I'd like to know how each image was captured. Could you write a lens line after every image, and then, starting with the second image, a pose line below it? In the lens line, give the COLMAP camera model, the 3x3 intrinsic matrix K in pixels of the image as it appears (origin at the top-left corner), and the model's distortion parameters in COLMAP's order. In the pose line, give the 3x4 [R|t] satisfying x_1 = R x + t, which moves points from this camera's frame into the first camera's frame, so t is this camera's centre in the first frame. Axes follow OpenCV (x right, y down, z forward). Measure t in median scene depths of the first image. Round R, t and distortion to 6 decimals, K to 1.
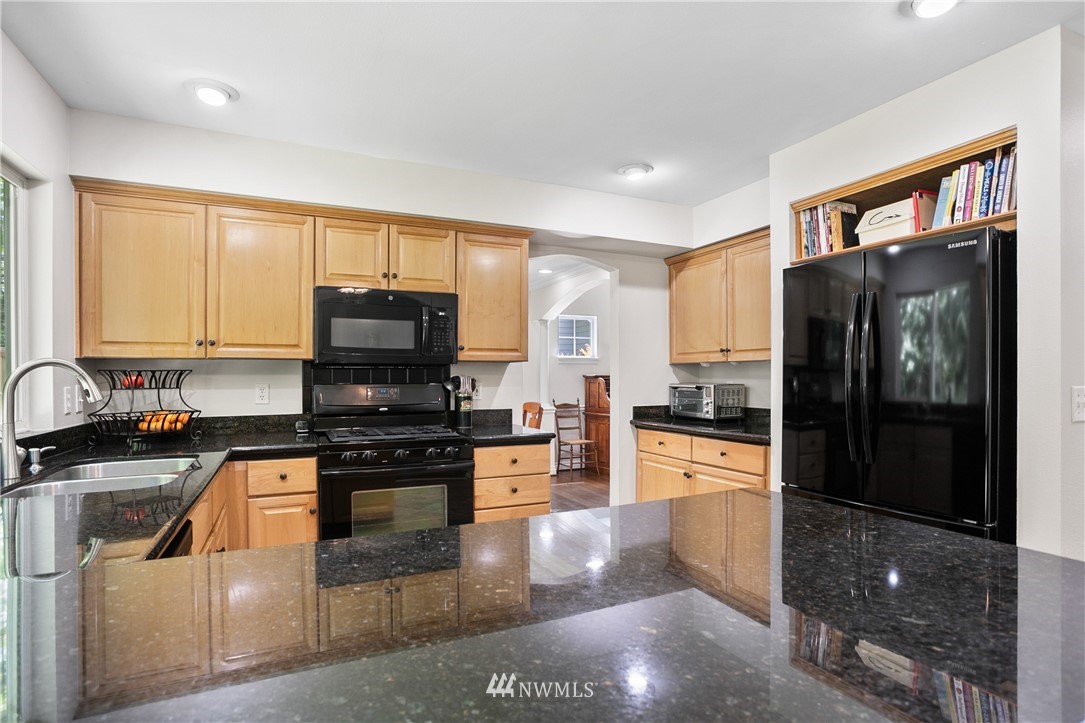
lens RADIAL K [[554.5, 0, 541.6], [0, 554.5, 376.9], [0, 0, 1]] dist [-0.003534, -0.000594]
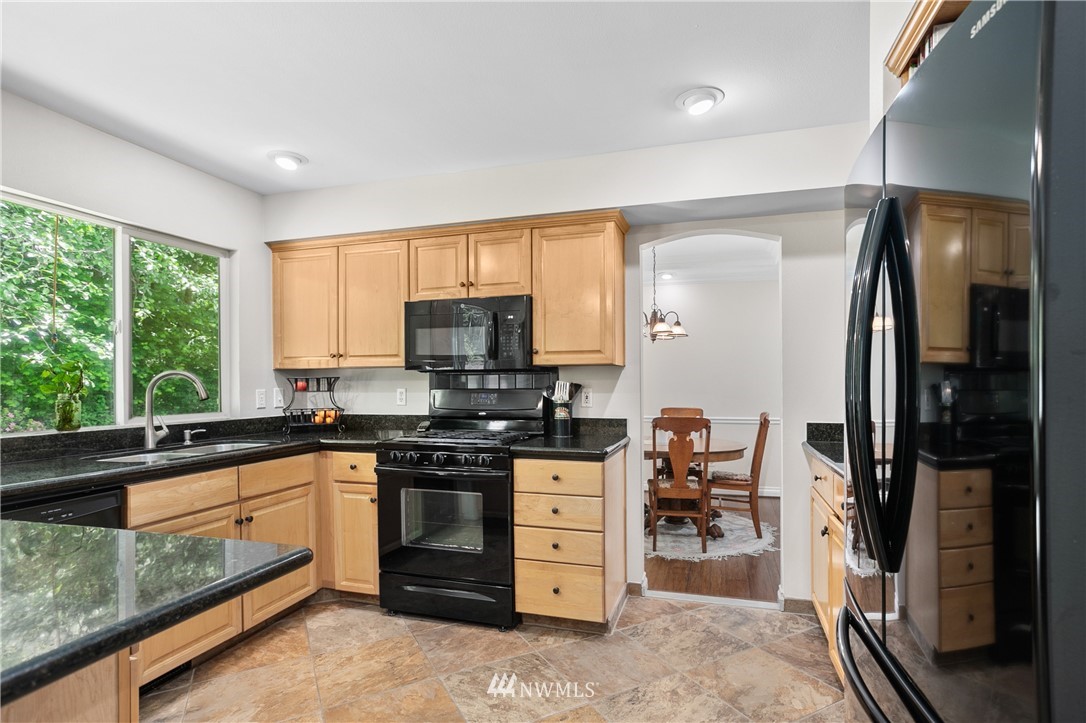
lens RADIAL K [[560.4, 0, 543.3], [0, 560.4, 381.7], [0, 0, 1]] dist [0.002296, 0.000164]
pose [[0.748364, 0.000896, -0.663287, 0.537232], [0.001304, 0.999995, 0.002822, -0.004564], [0.663286, -0.002977, 0.748360, 0.321247]]
